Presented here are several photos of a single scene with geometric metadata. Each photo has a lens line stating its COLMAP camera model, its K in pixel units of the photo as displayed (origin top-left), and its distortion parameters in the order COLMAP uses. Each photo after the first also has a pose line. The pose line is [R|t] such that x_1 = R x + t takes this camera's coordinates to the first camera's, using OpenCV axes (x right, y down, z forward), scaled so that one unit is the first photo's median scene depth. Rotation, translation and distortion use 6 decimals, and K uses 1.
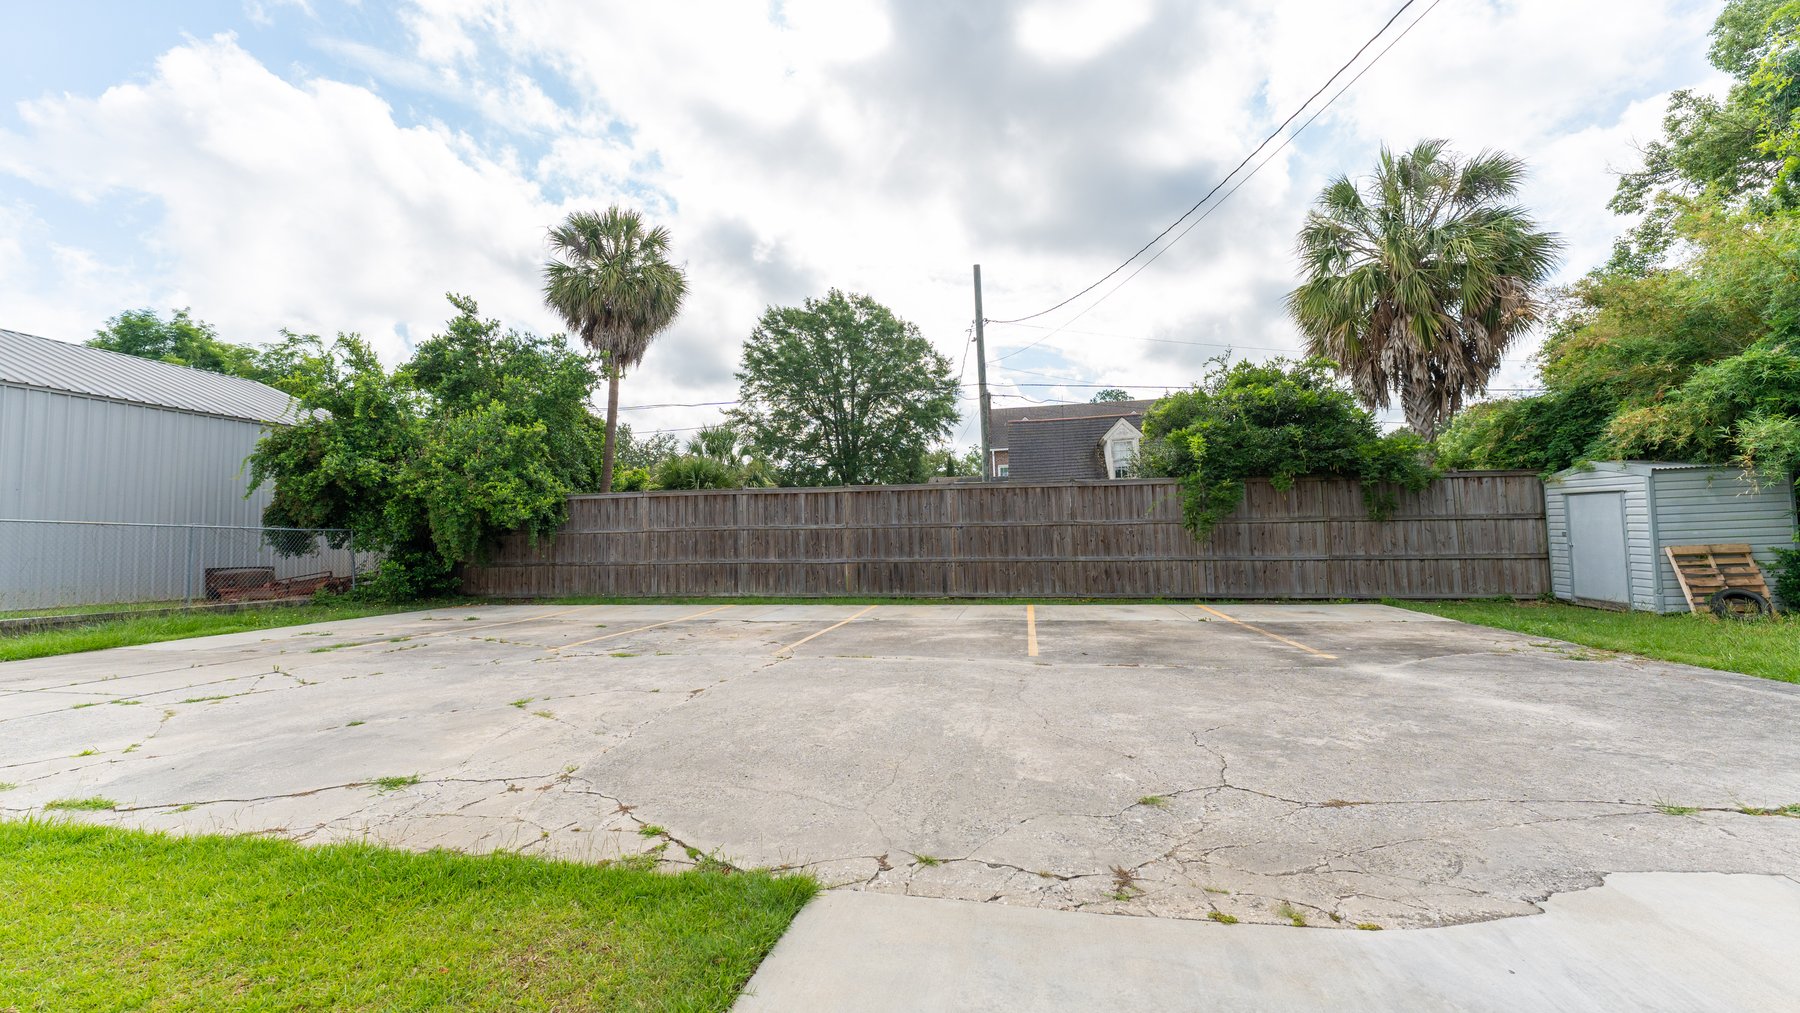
lens RADIAL K [[710.4, 0, 900.0], [0, 710.4, 506.5], [0, 0, 1]] dist [-0.000866, -0.000040]
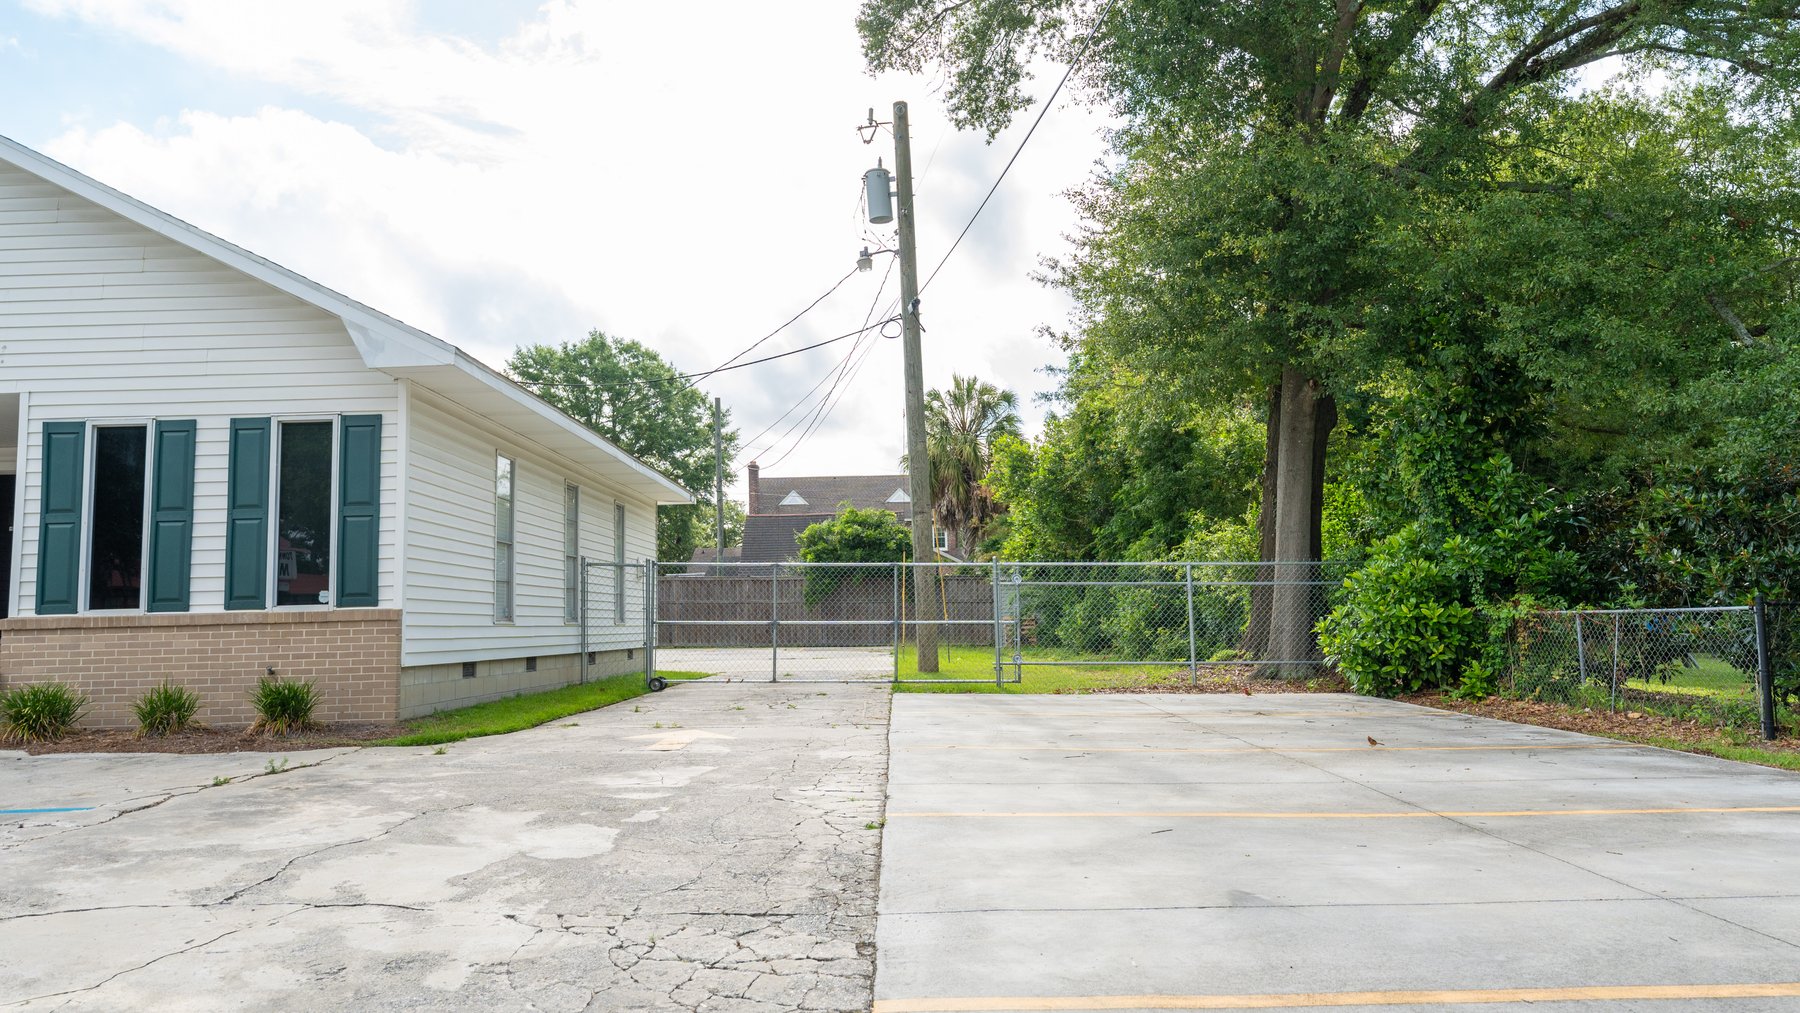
lens RADIAL K [[1171.0, 0, 900.0], [0, 1171.0, 506.5], [0, 0, 1]] dist [-0.000097, -0.001163]
pose [[0.983731, 0.024516, 0.177966, 0.089260], [-0.015542, 0.998544, -0.051647, -0.059697], [-0.178973, 0.048041, 0.982680, -1.647161]]
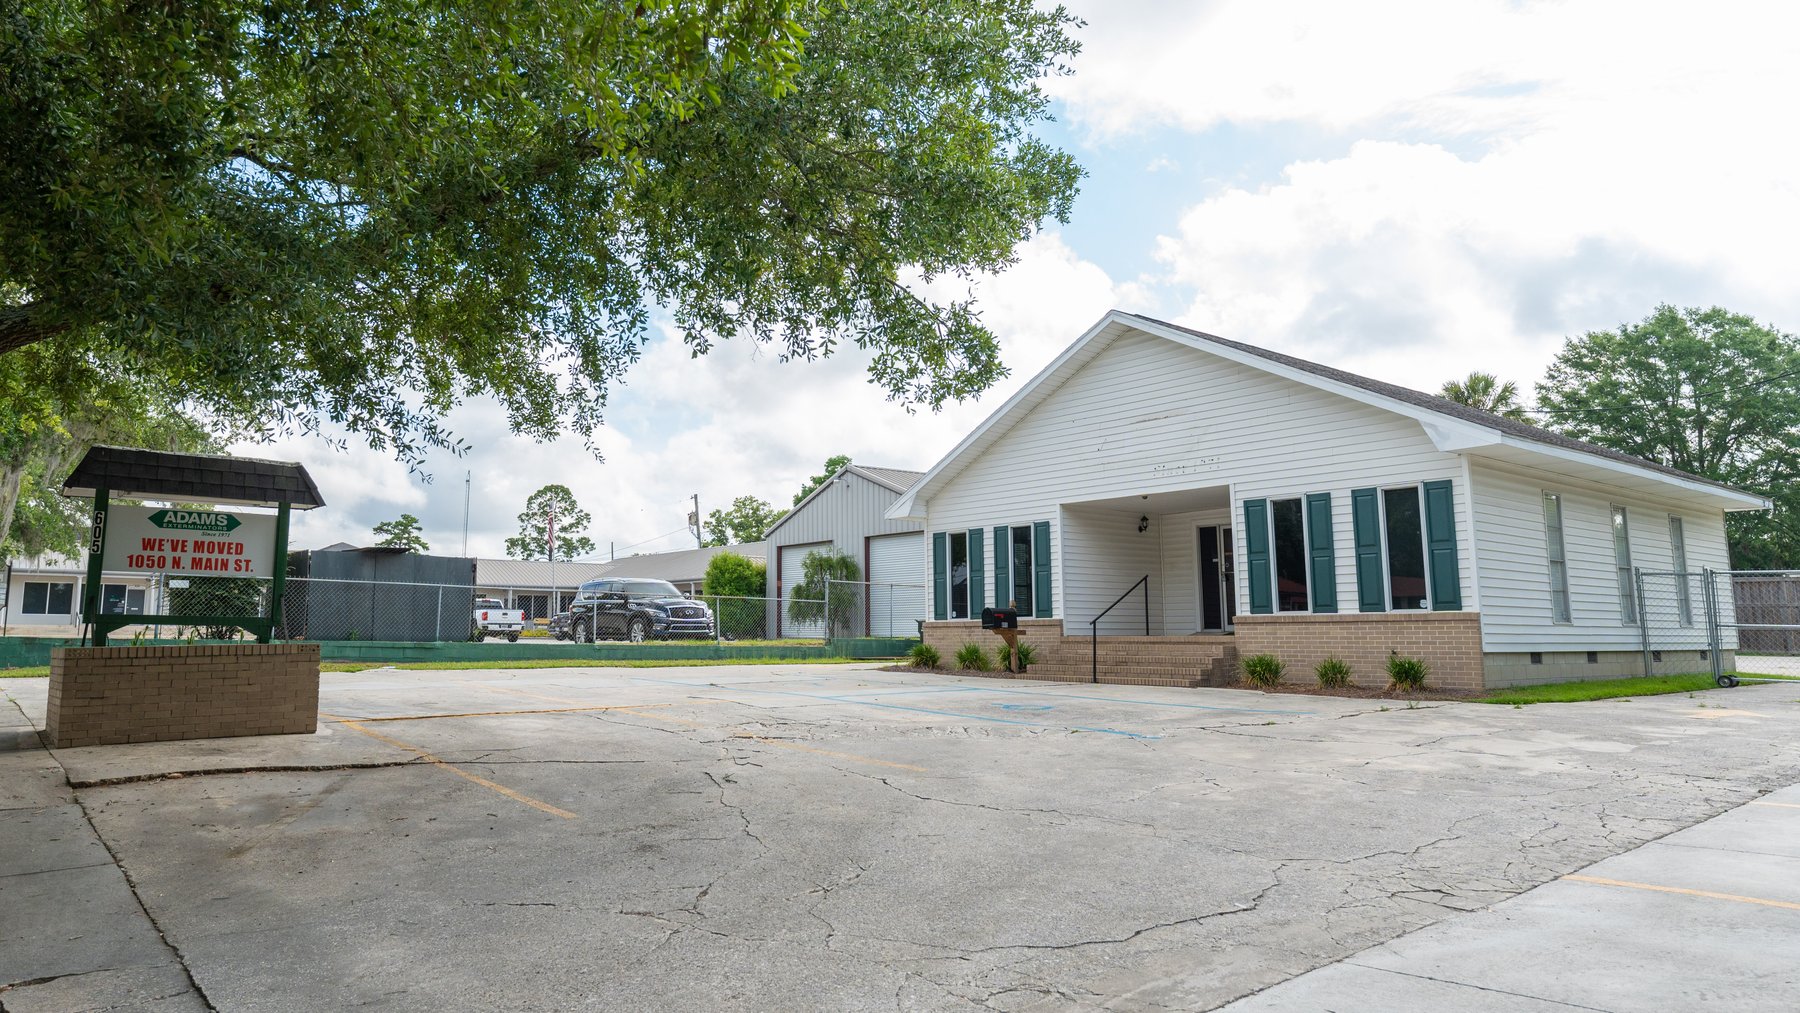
lens RADIAL K [[1149.6, 0, 820.6], [0, 1149.6, 473.0], [0, 0, 1]] dist [0.003191, 0.000895]
pose [[0.746857, -0.064216, -0.661877, 0.160176], [0.013551, 0.996589, -0.081399, -0.075953], [0.664847, 0.051825, 0.745180, -2.012847]]
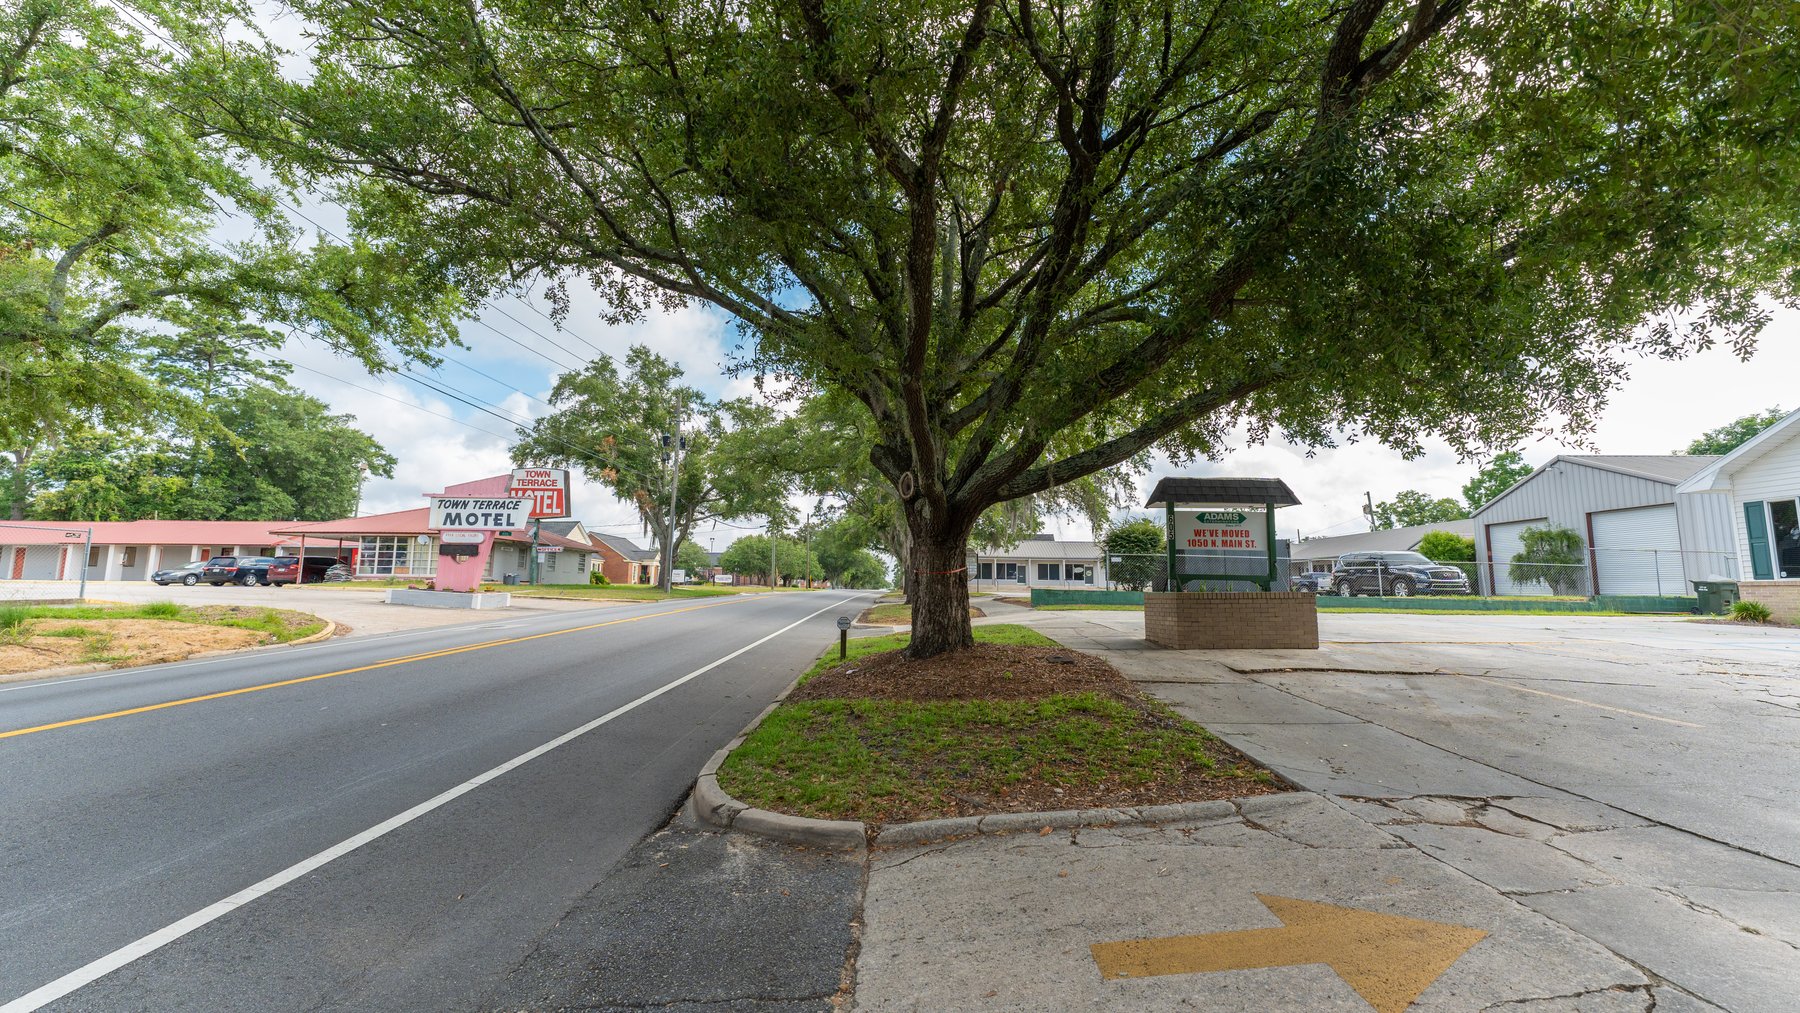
lens RADIAL K [[710.4, 0, 900.0], [0, 710.4, 506.5], [0, 0, 1]] dist [-0.000866, -0.000040]
pose [[0.198559, -0.085511, -0.976351, 0.049668], [0.037331, 0.996124, -0.079651, -0.075436], [0.979378, -0.020632, 0.200981, -2.208030]]
